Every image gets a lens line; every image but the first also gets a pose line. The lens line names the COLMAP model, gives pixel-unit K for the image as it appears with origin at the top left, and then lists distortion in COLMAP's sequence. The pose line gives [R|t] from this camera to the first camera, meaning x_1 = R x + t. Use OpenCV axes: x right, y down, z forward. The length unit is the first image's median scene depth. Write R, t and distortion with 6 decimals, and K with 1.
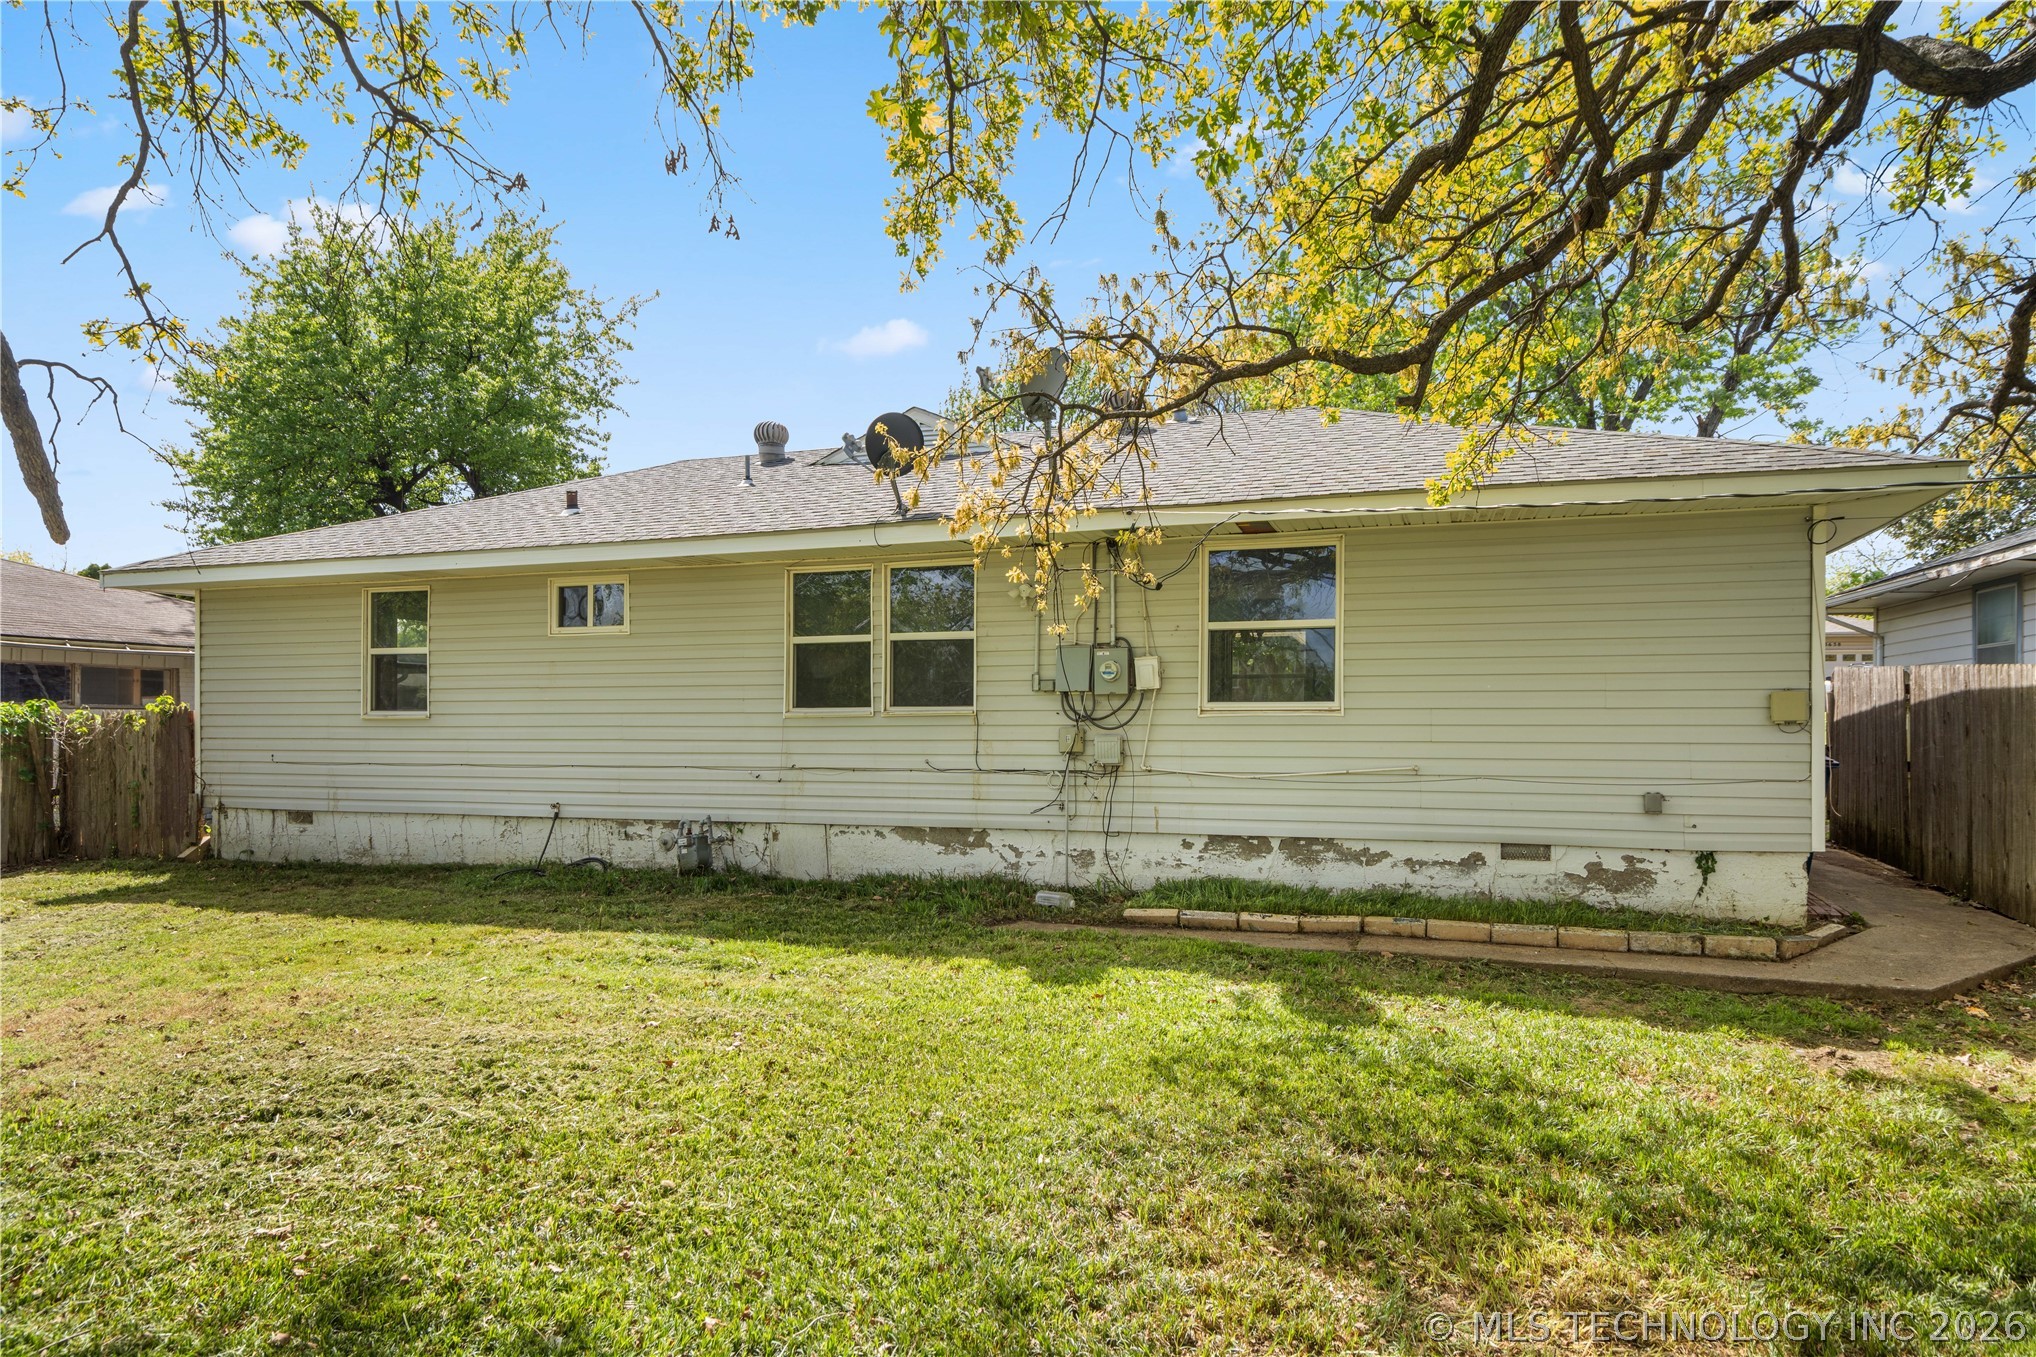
lens RADIAL K [[1219.9, 0, 1017.8], [0, 1219.9, 708.9], [0, 0, 1]] dist [0.015836, -0.000418]
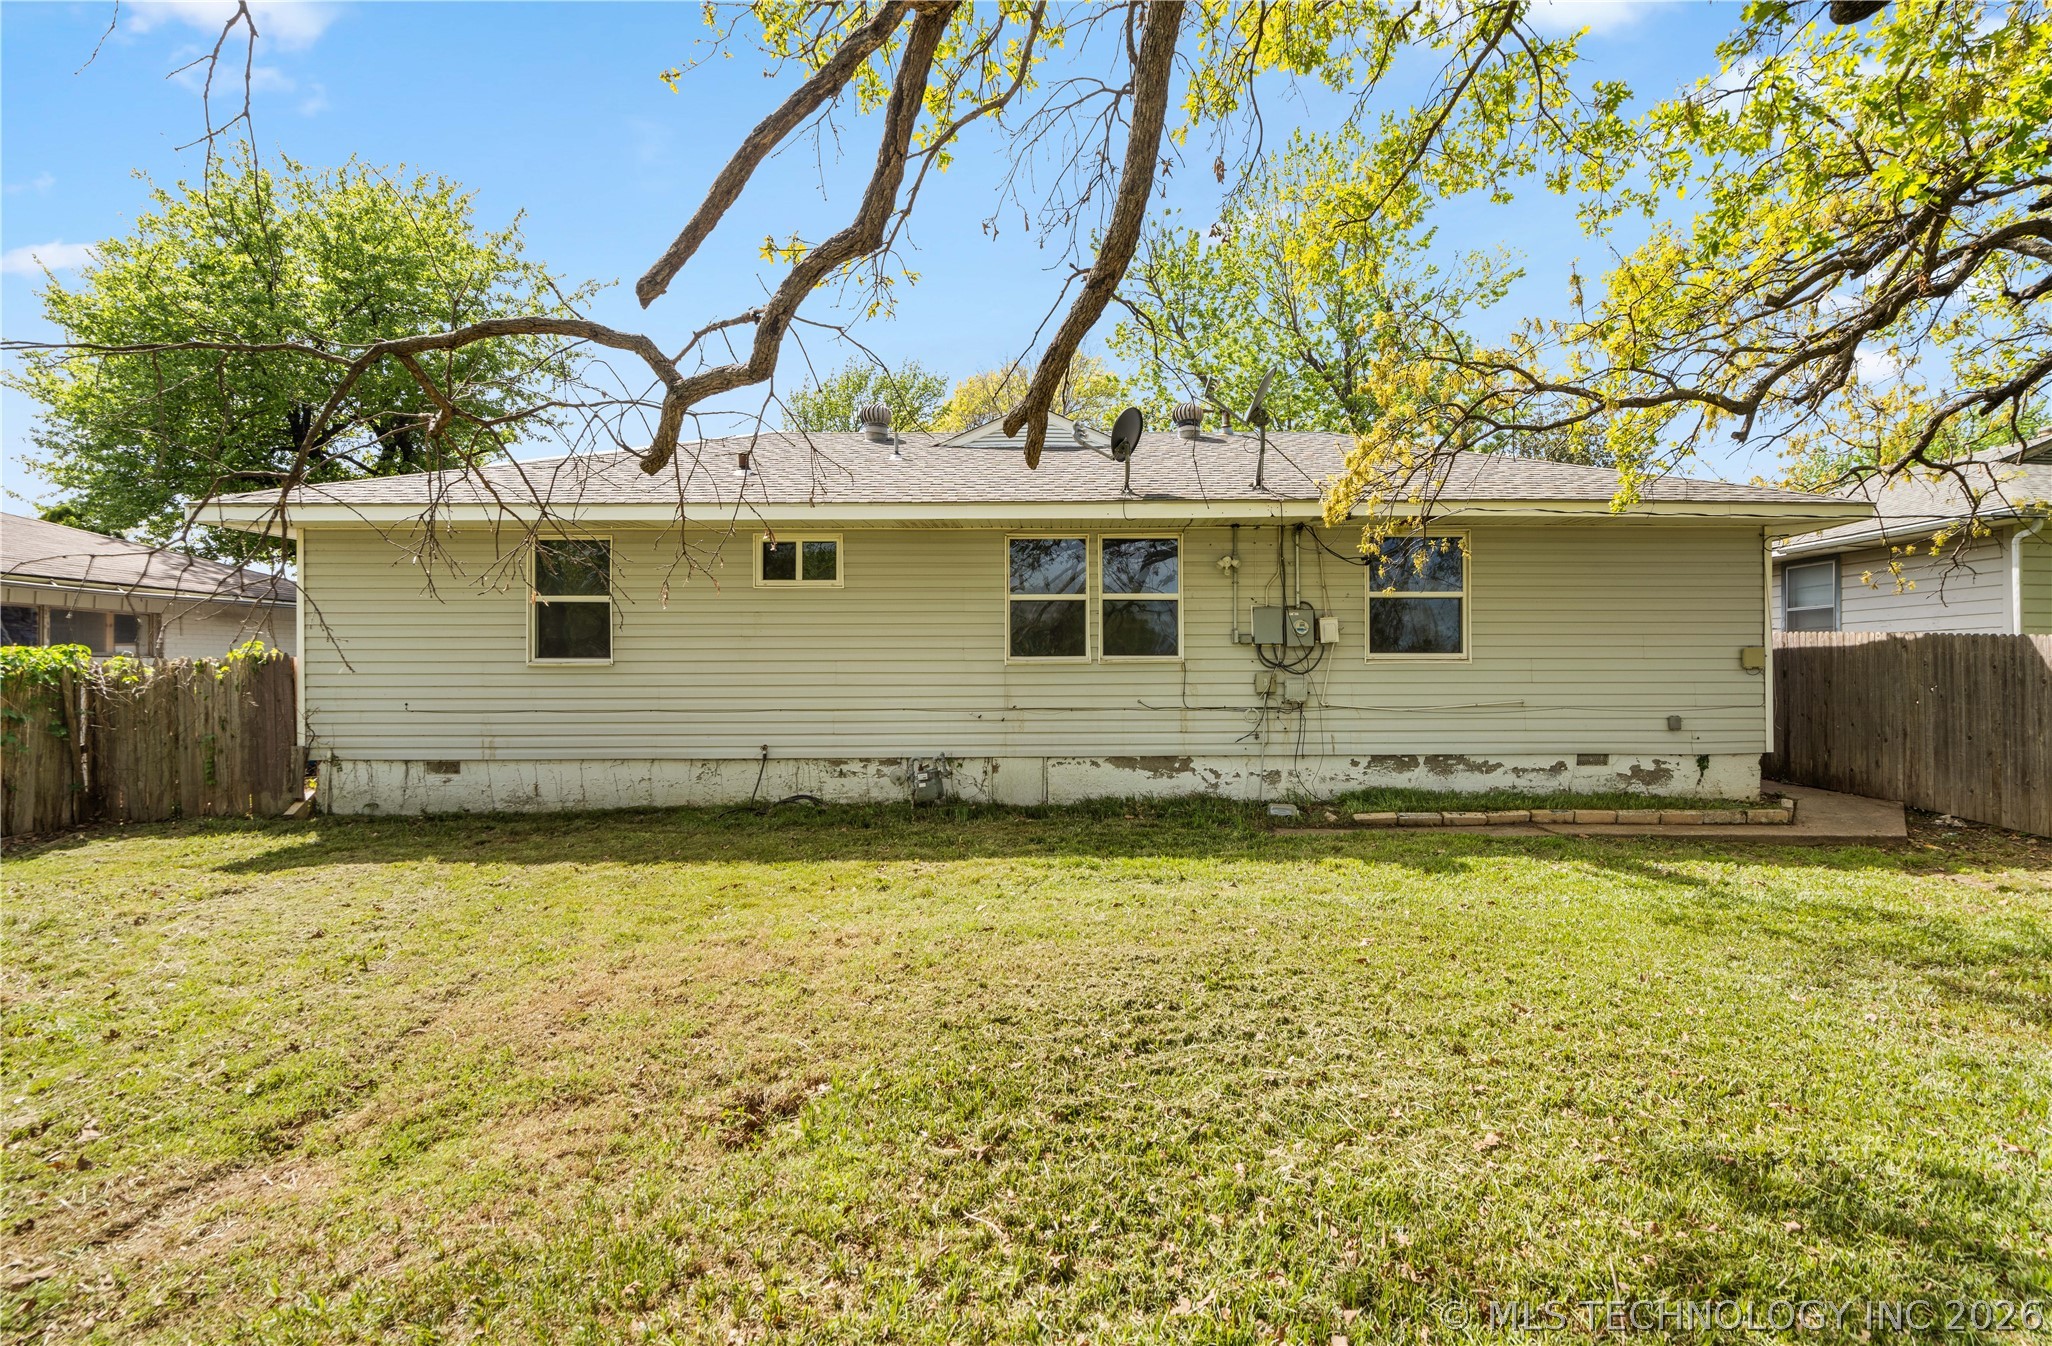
lens RADIAL K [[971.3, 0, 1026.0], [0, 971.3, 673.0], [0, 0, 1]] dist [-0.000666, -0.000018]
pose [[0.939549, -0.001231, 0.342413, -0.511891], [-0.002192, 0.999951, 0.009609, 0.006145], [-0.342409, -0.009779, 0.939500, 0.145298]]
